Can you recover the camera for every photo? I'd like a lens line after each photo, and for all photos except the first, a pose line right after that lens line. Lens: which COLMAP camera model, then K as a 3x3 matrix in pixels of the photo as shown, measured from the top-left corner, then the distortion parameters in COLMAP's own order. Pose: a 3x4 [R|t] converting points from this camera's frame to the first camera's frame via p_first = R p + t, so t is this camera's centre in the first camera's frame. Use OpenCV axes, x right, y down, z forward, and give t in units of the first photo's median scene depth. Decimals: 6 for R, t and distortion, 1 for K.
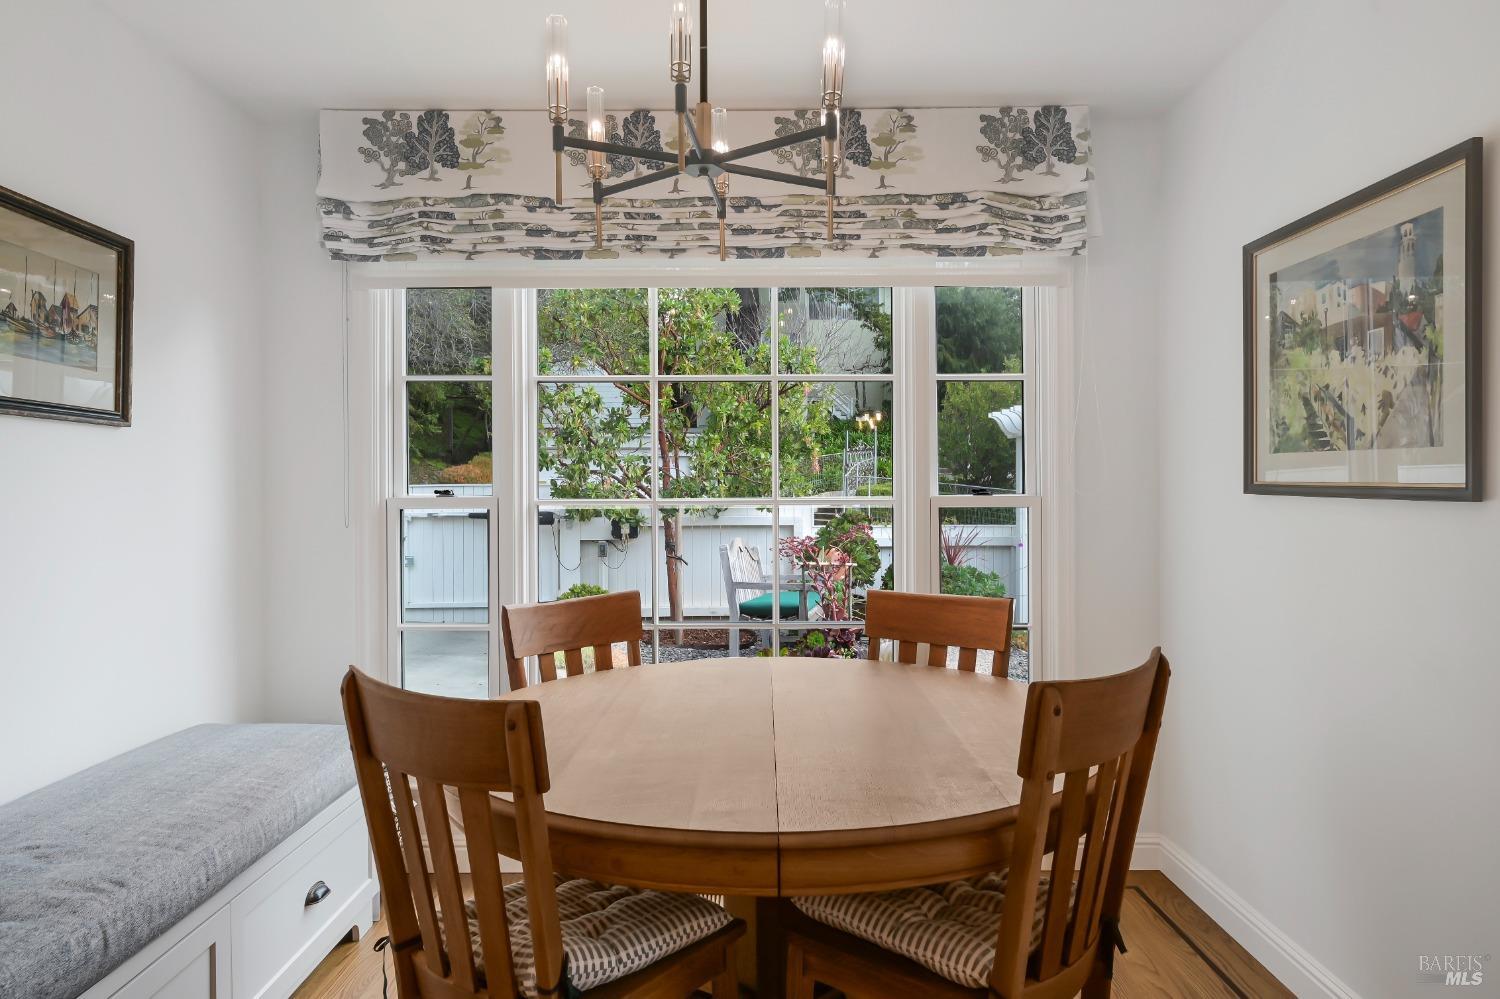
lens RADIAL K [[796.6, 0, 750.0], [0, 796.6, 499.5], [0, 0, 1]] dist [-0.002115, -0.000116]
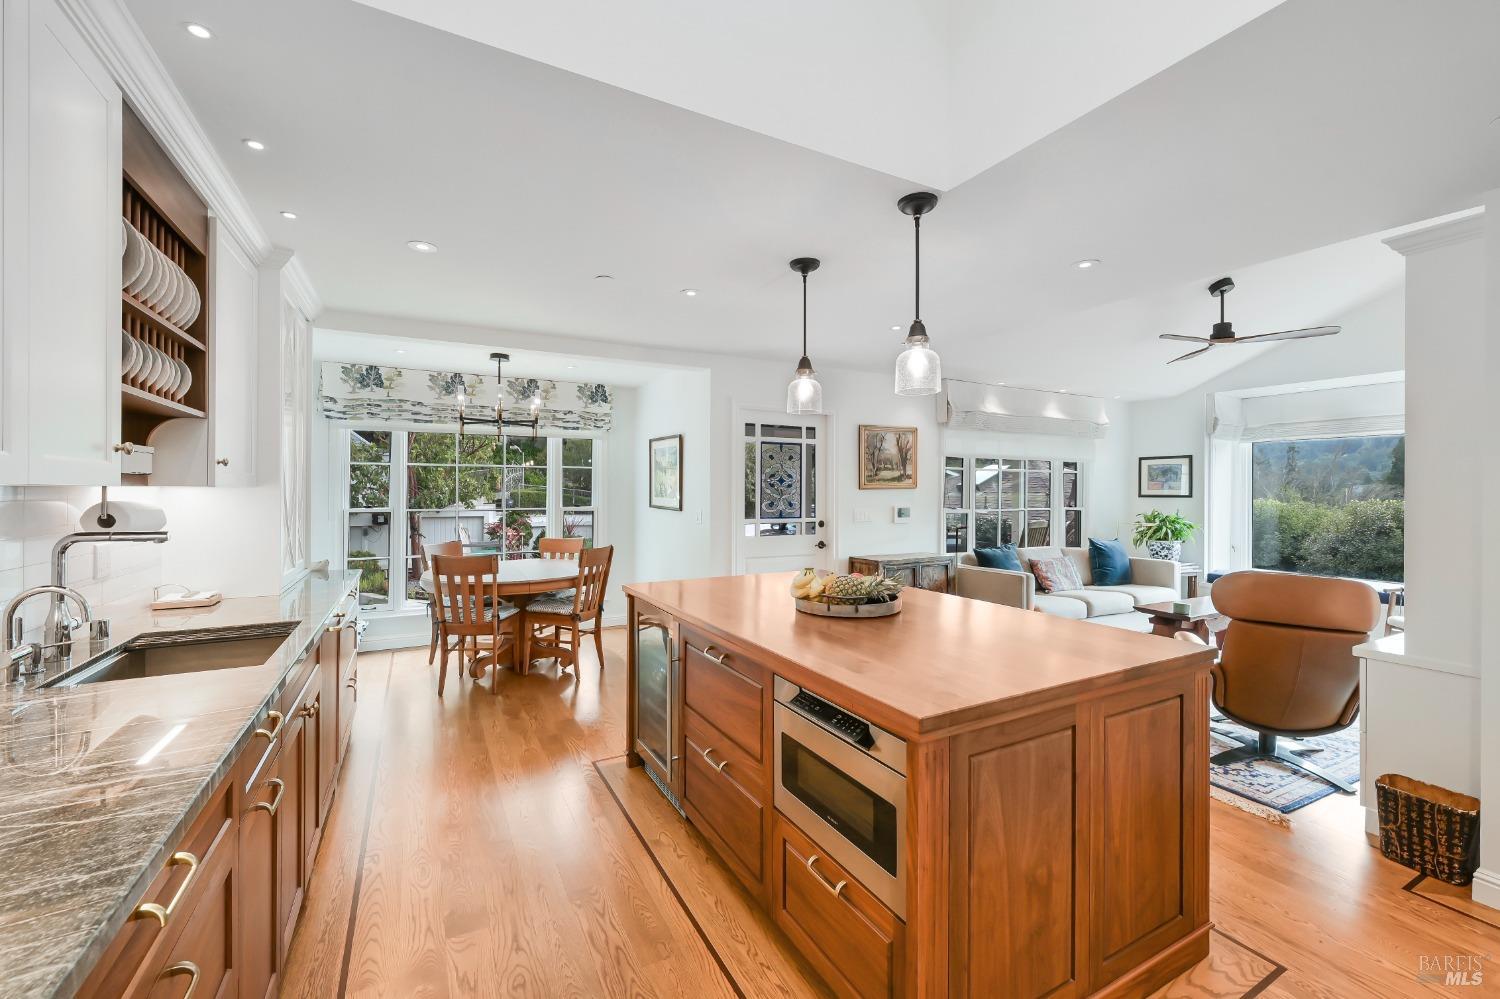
lens RADIAL K [[620.1, 0, 755.8], [0, 620.1, 499.6], [0, 0, 1]] dist [-0.001993, -0.000026]
pose [[0.861291, 0.002669, 0.508106, -0.339197], [-0.009545, 0.999895, 0.010926, -0.070879], [-0.508023, -0.014260, 0.861225, -1.443995]]
